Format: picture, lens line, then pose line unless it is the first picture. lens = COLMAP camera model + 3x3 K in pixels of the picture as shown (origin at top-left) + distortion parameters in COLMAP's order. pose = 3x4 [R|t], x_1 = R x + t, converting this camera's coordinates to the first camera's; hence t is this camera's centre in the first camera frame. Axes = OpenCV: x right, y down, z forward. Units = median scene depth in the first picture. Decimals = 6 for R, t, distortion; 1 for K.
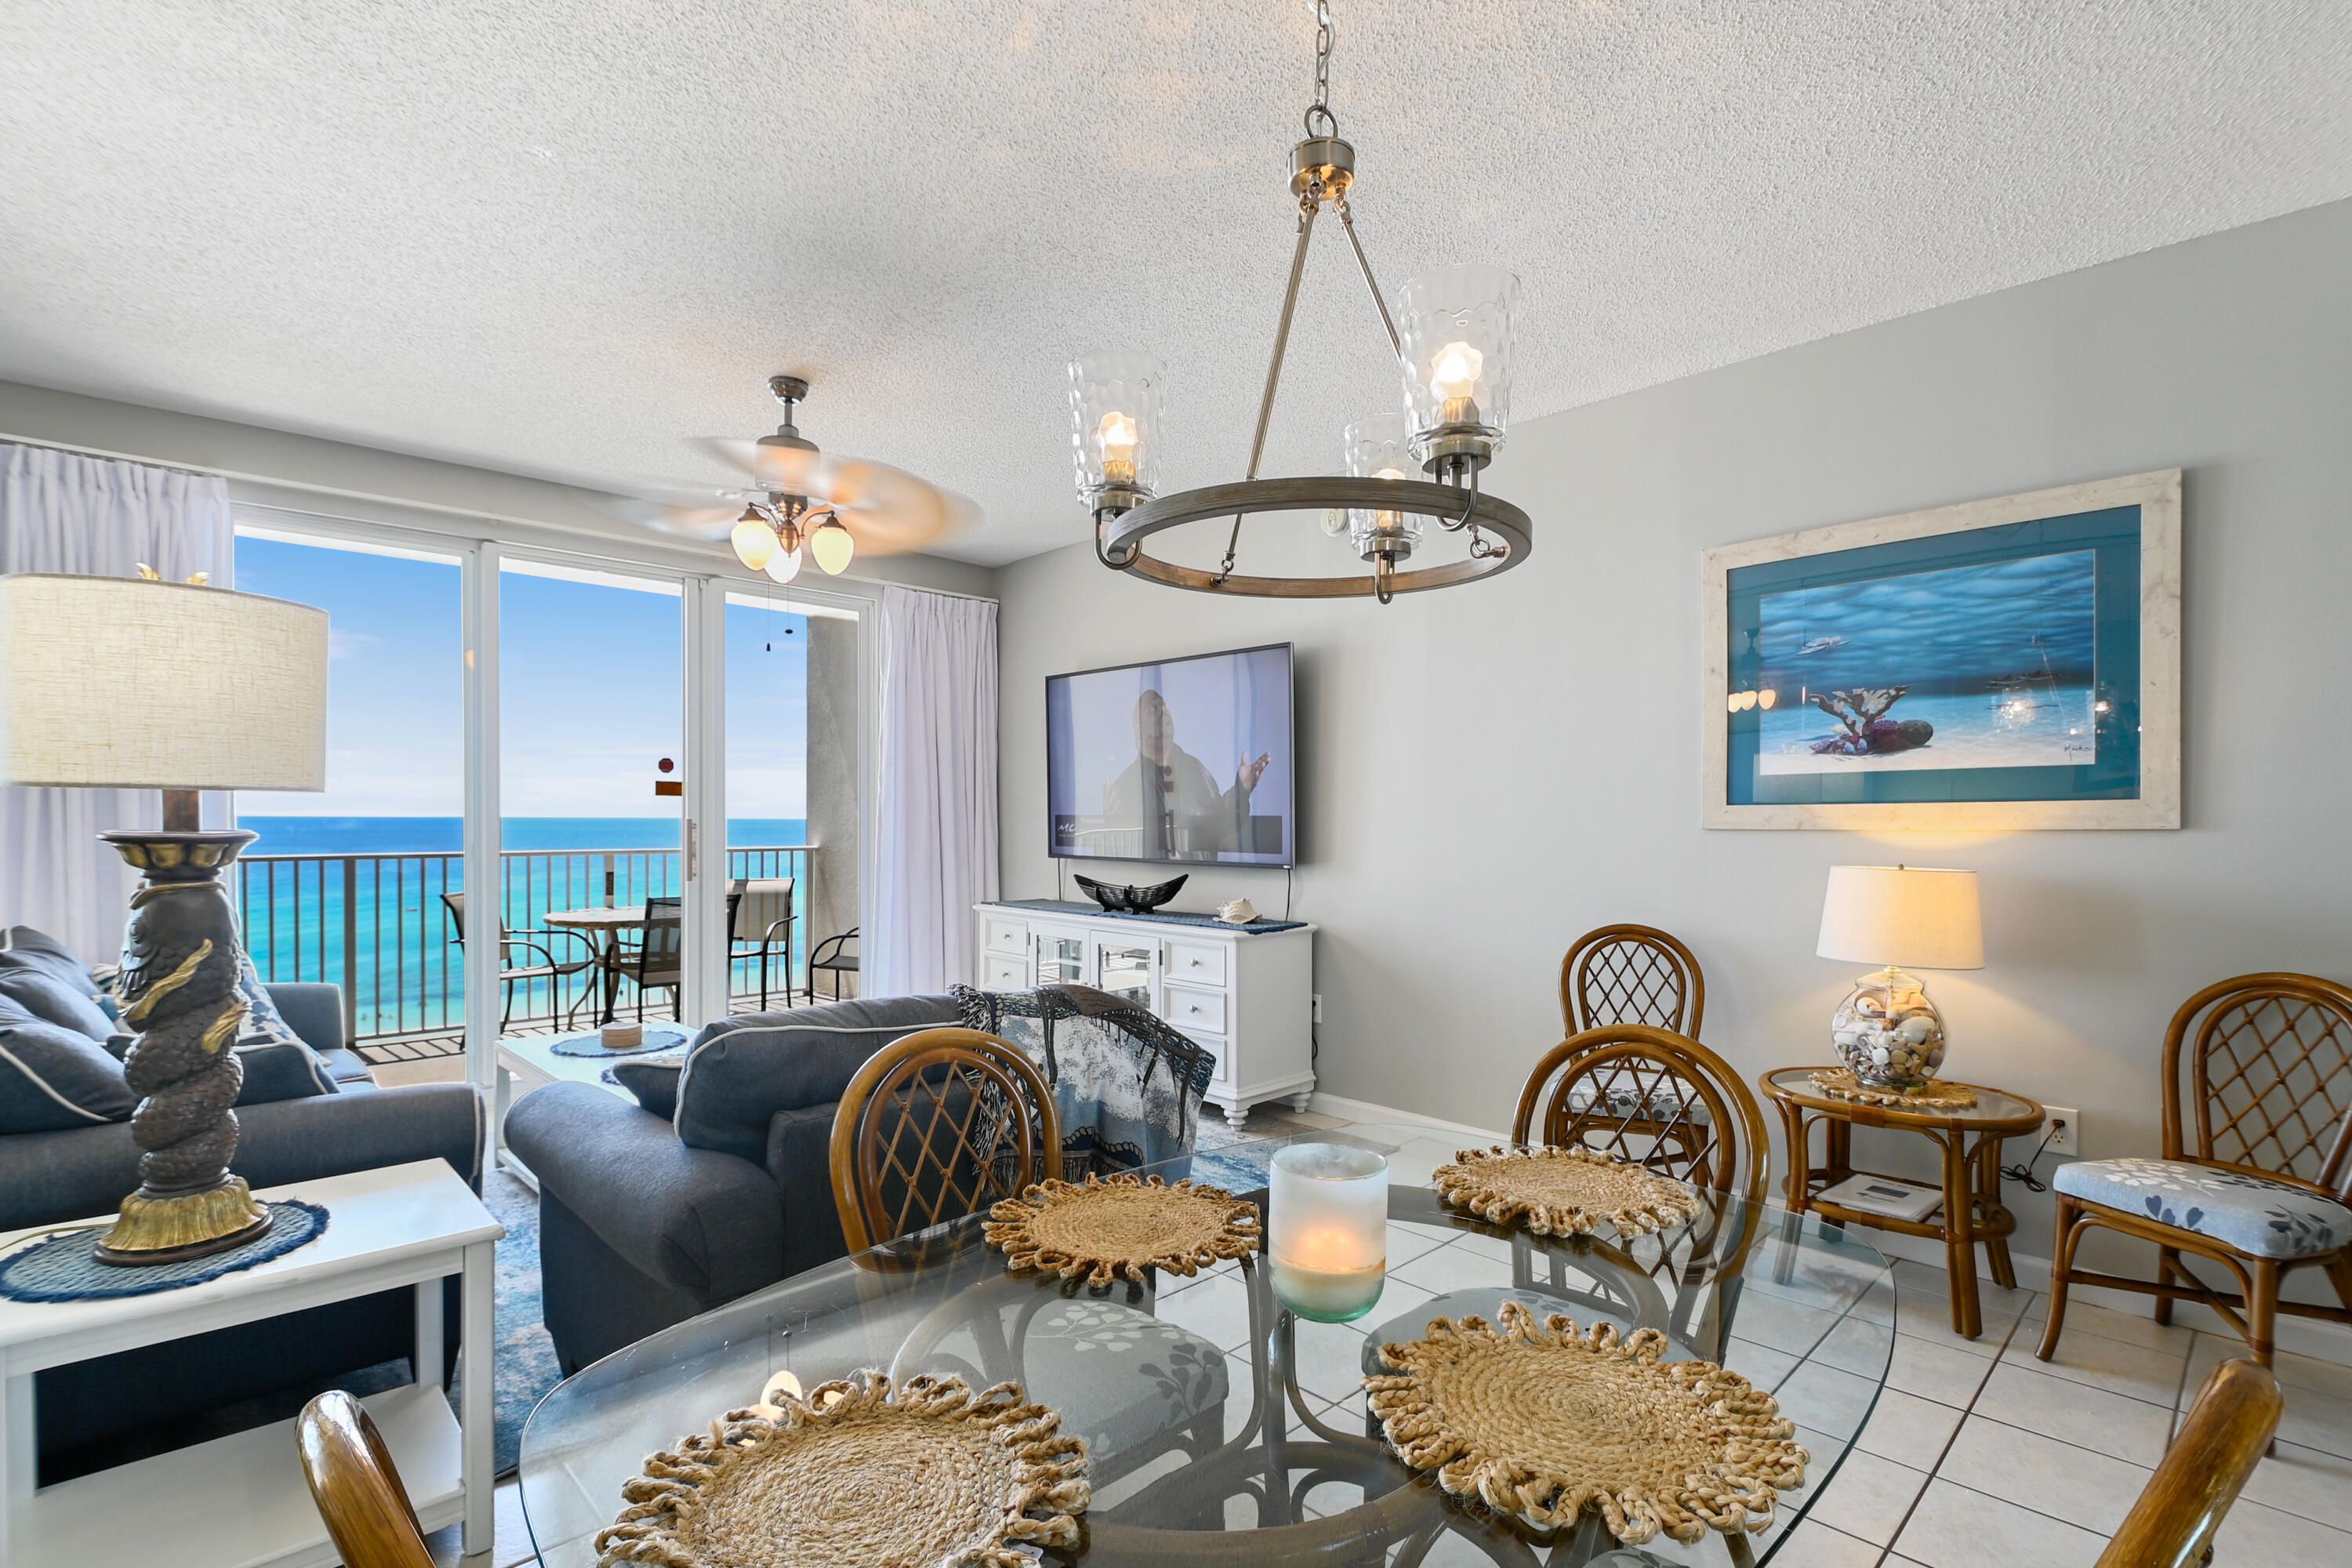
lens RADIAL K [[1095.0, 0, 1171.9], [0, 1095.0, 836.6], [0, 0, 1]] dist [0.016974, -0.021433]
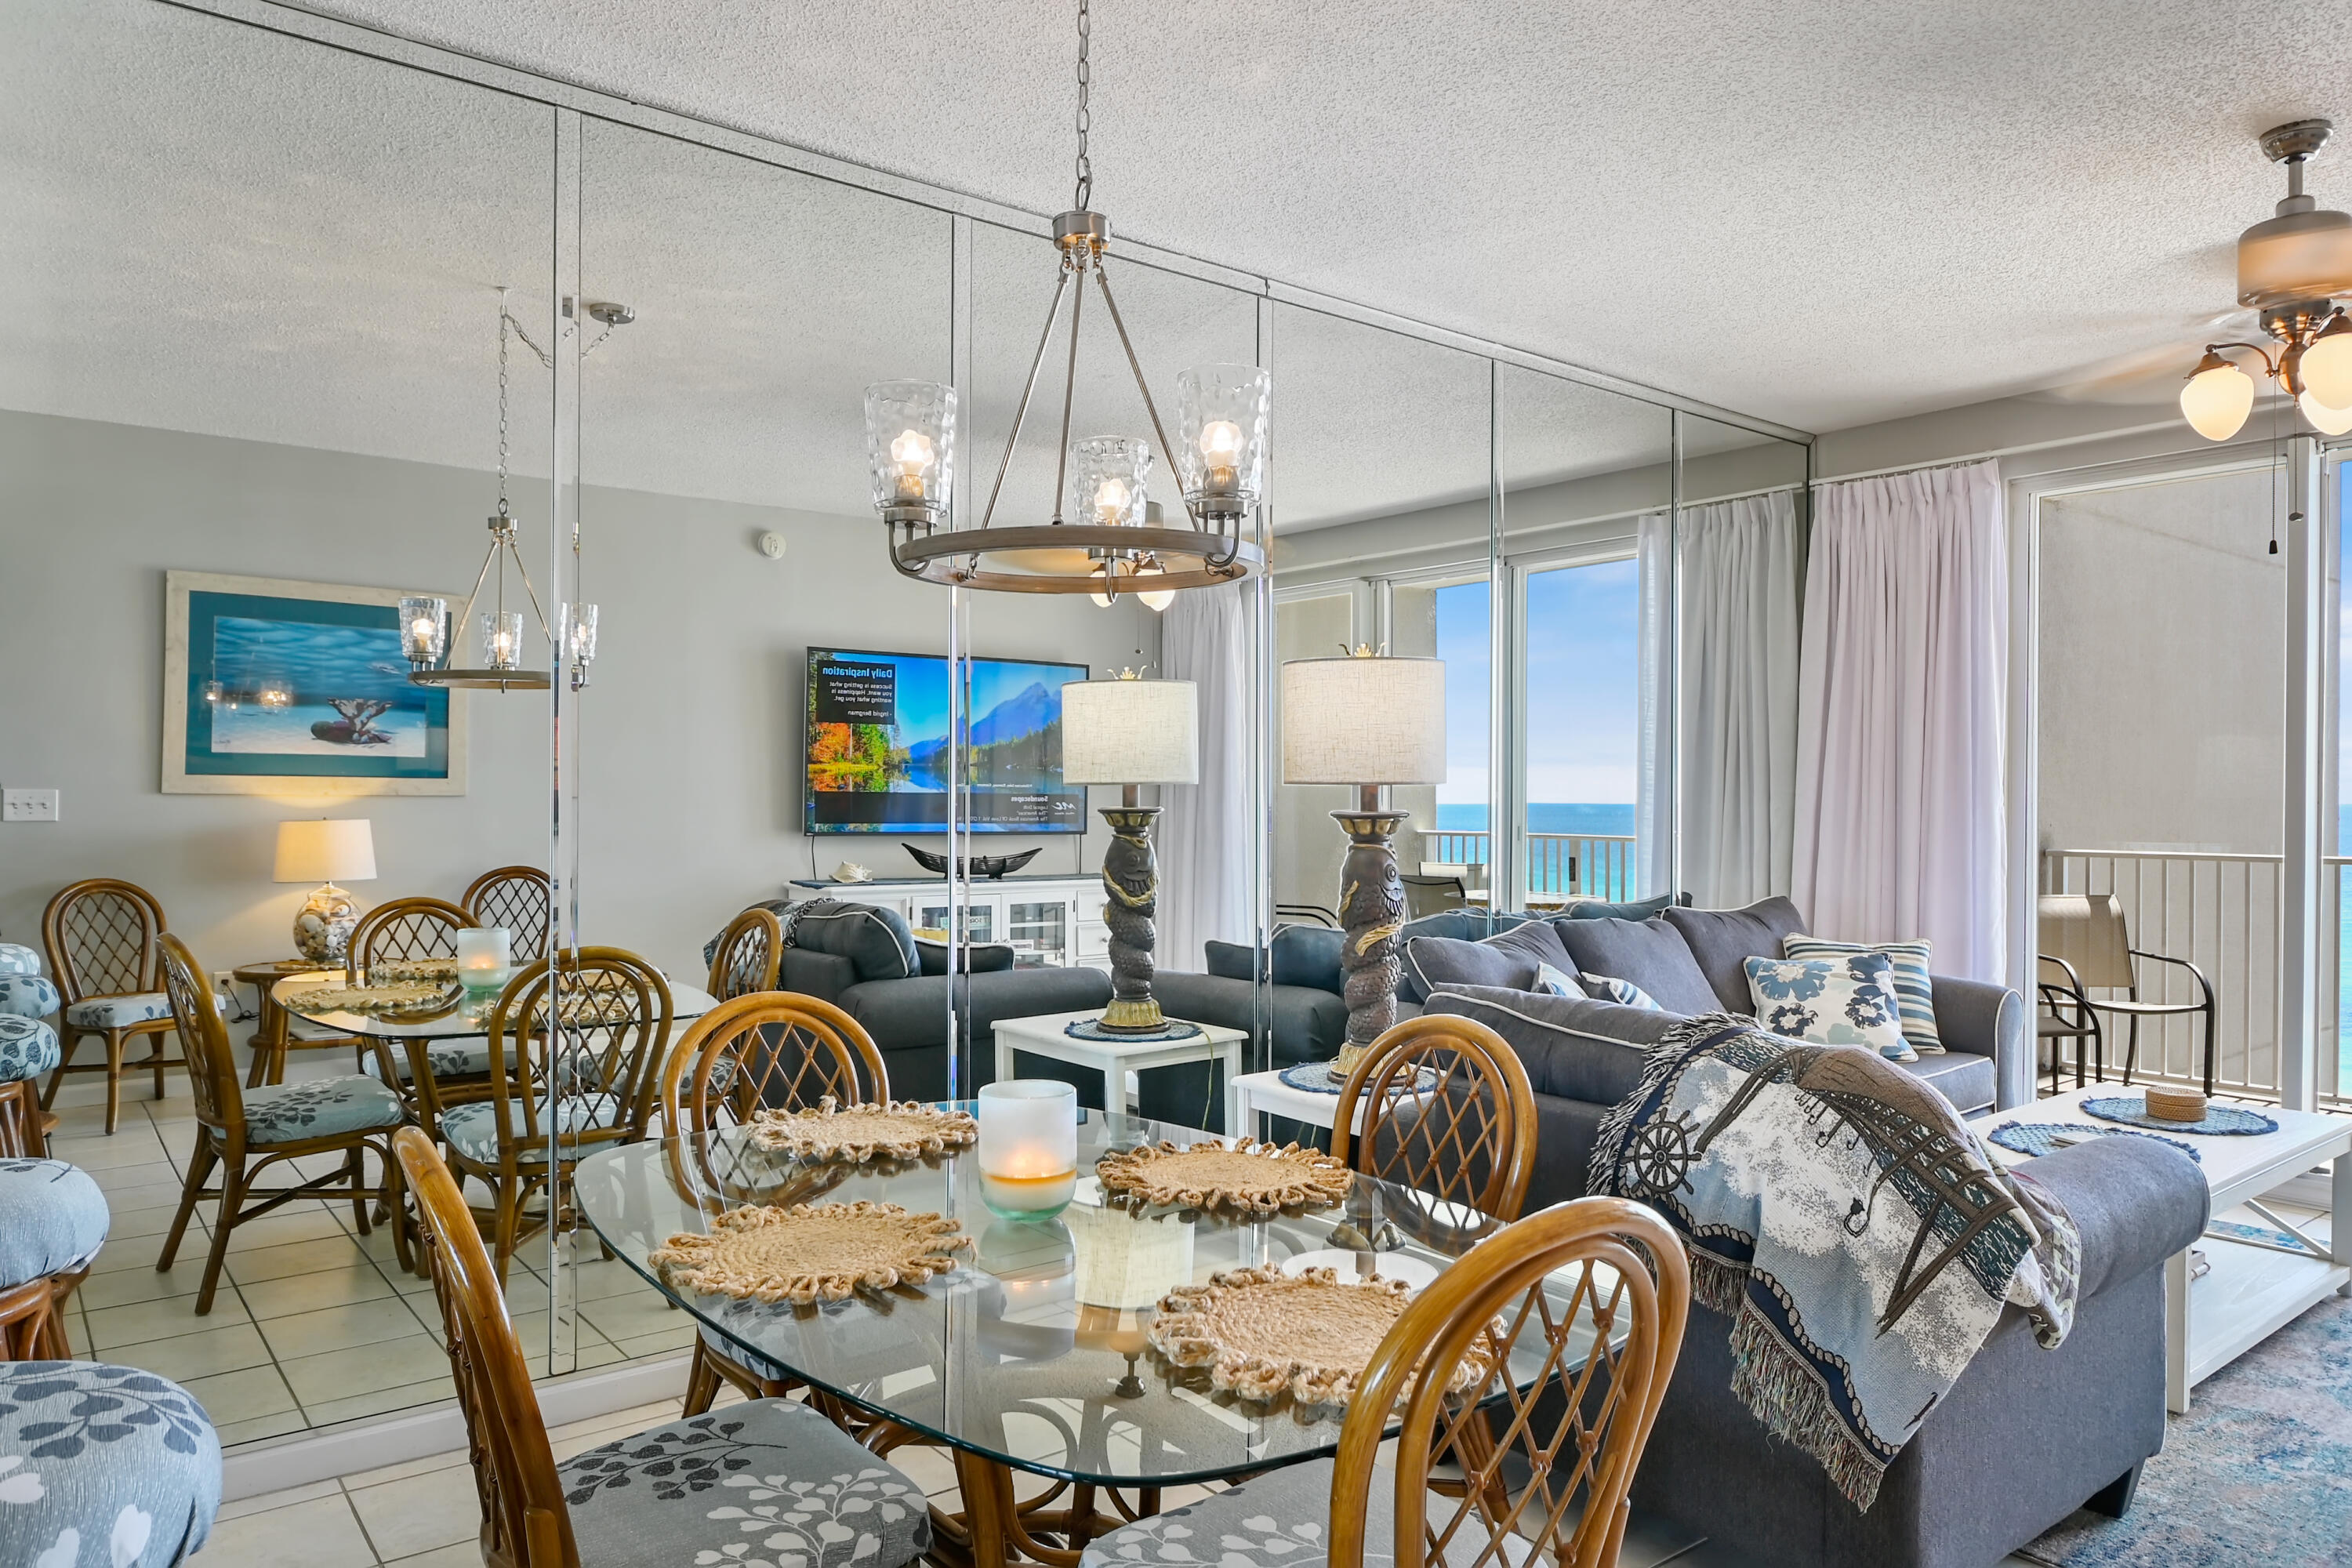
lens RADIAL K [[1512.5, 0, 1163.5], [0, 1512.5, 810.1], [0, 0, 1]] dist [-0.000662, -0.014025]
pose [[-0.111156, 0.004437, -0.993793, 0.698349], [-0.023715, 0.999693, 0.007116, -0.008443], [0.993520, 0.024359, -0.111016, 0.525202]]
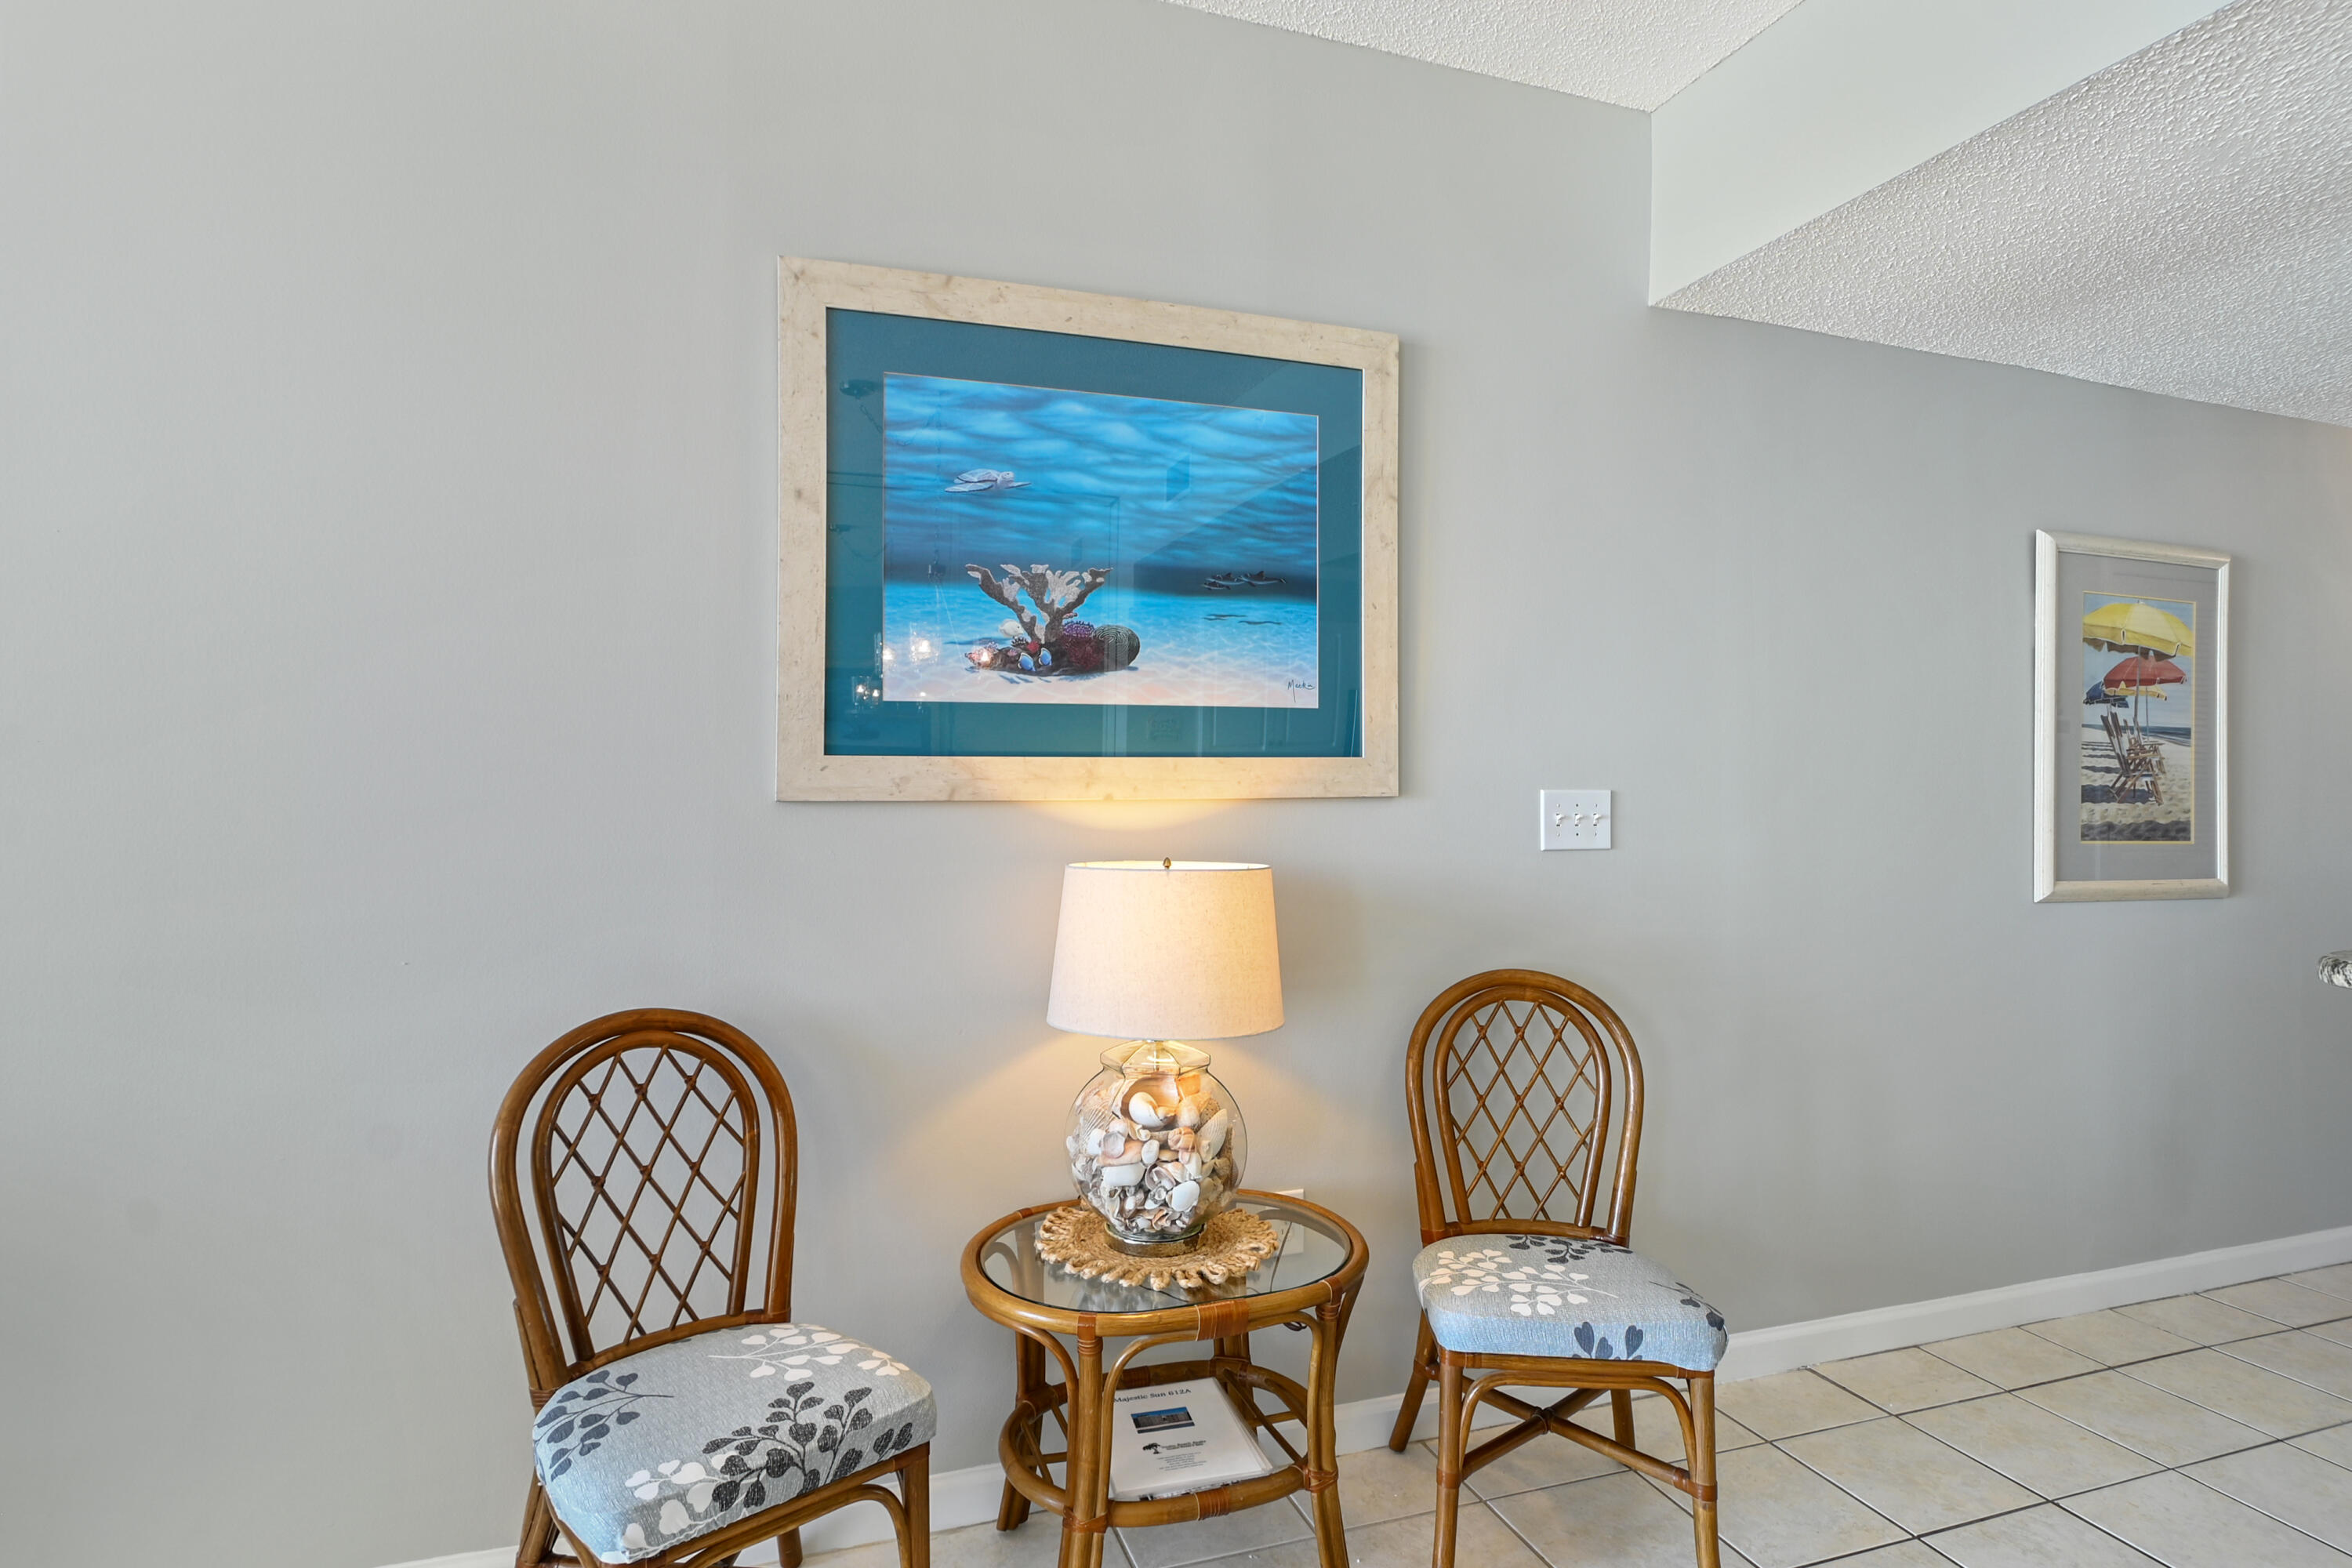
lens RADIAL K [[1245.4, 0, 1174.0], [0, 1245.4, 754.6], [0, 0, 1]] dist [0.001038, -0.000063]
pose [[0.422659, 0.020236, 0.906063, 0.044304], [0.011647, 0.999547, -0.027757, -0.011834], [-0.906214, 0.022284, 0.422232, 0.667536]]
